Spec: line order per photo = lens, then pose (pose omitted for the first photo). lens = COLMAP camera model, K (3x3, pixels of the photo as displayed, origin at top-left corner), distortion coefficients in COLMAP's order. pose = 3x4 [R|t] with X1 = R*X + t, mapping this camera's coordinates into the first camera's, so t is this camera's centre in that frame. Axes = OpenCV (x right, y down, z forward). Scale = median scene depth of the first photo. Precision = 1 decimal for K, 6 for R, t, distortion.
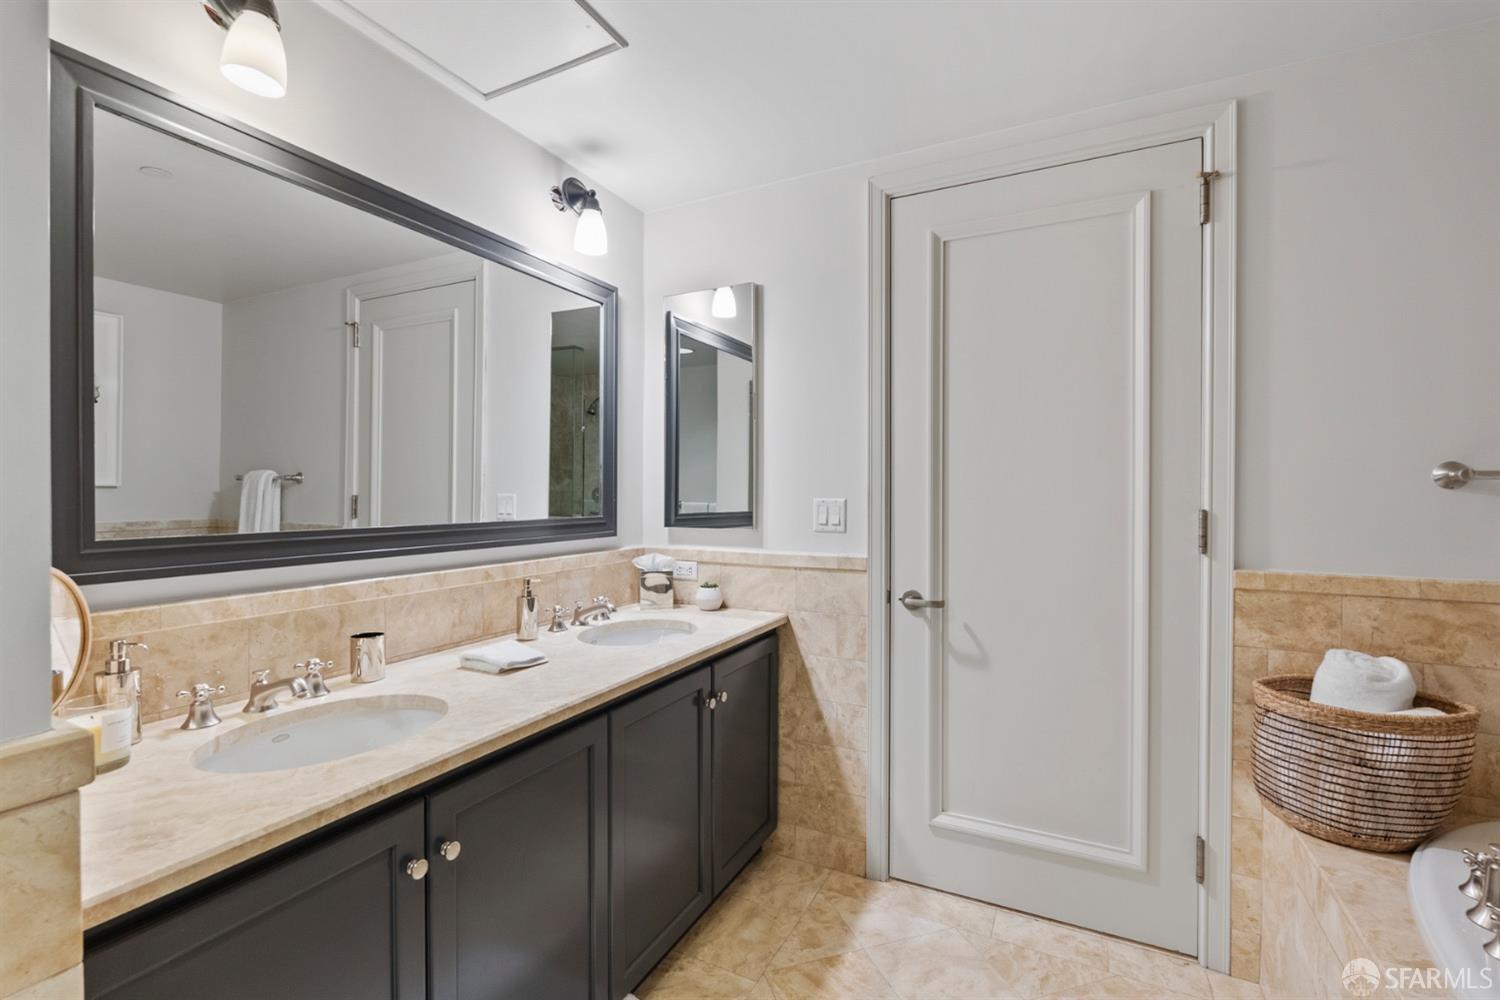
lens RADIAL K [[673.9, 0, 745.6], [0, 673.9, 493.9], [0, 0, 1]] dist [-0.003234, 0.000953]
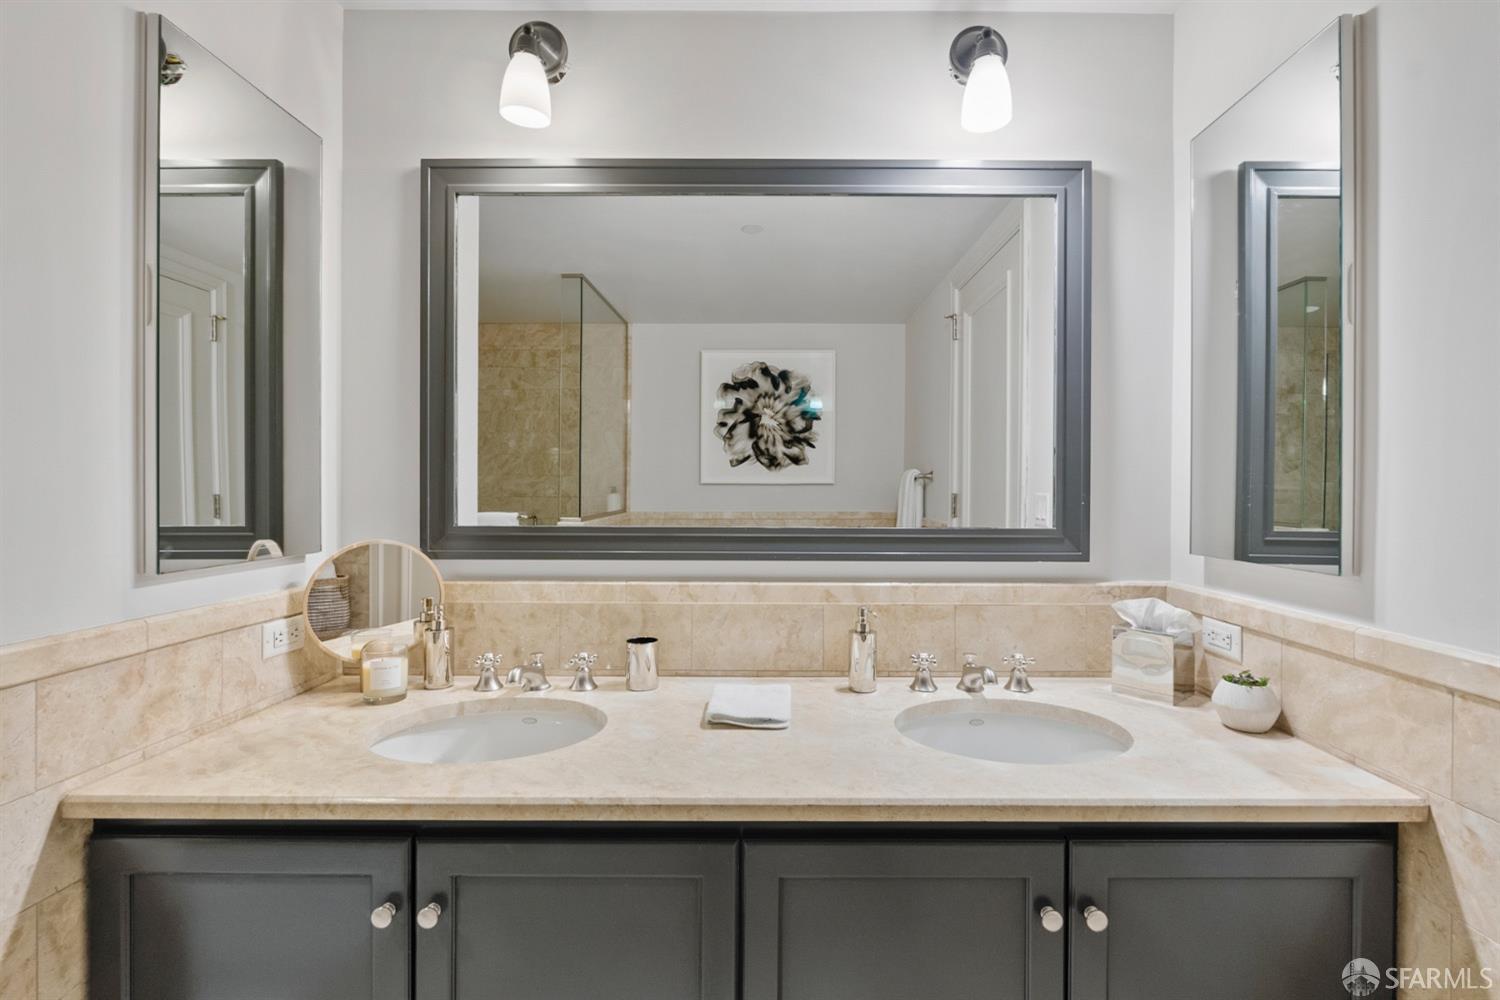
lens RADIAL K [[673.0, 0, 770.4], [0, 673.0, 489.1], [0, 0, 1]] dist [-0.003630, -0.000314]
pose [[0.445104, -0.000139, -0.895479, 0.308209], [-0.004082, 0.999989, -0.002184, -0.002014], [0.895469, 0.004628, 0.445099, 0.616120]]
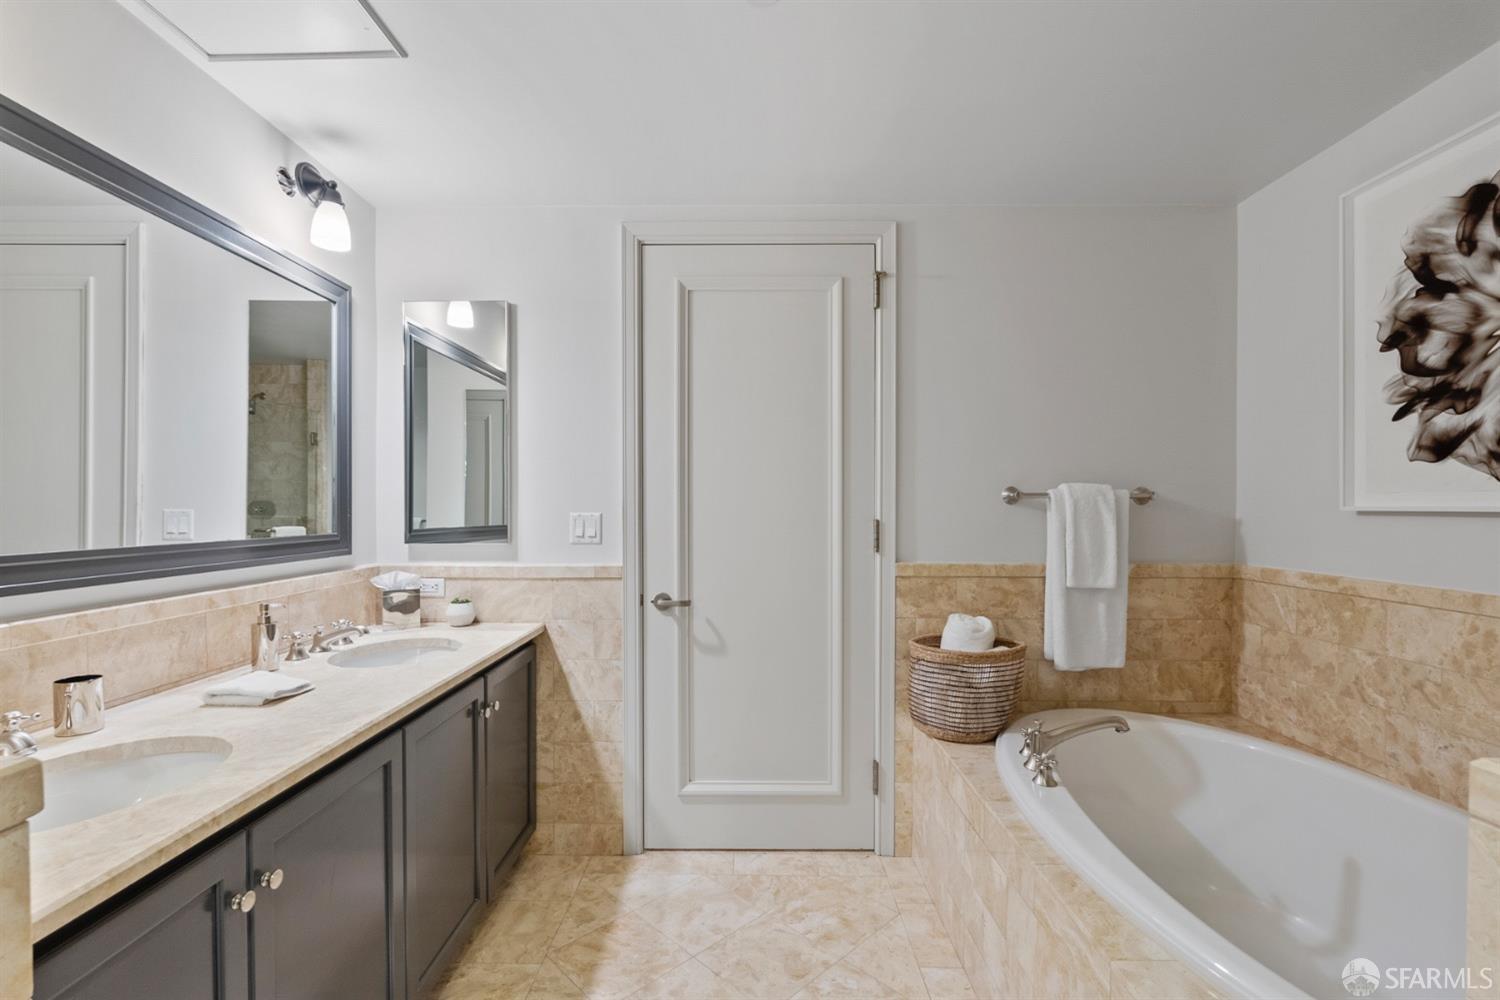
lens RADIAL K [[679.3, 0, 748.0], [0, 679.3, 508.3], [0, 0, 1]] dist [-0.001638, 0.000425]
pose [[0.894979, -0.002893, 0.446098, -0.159468], [0.002074, 0.999995, 0.002324, -0.002871], [-0.446103, -0.001154, 0.894981, -0.107881]]
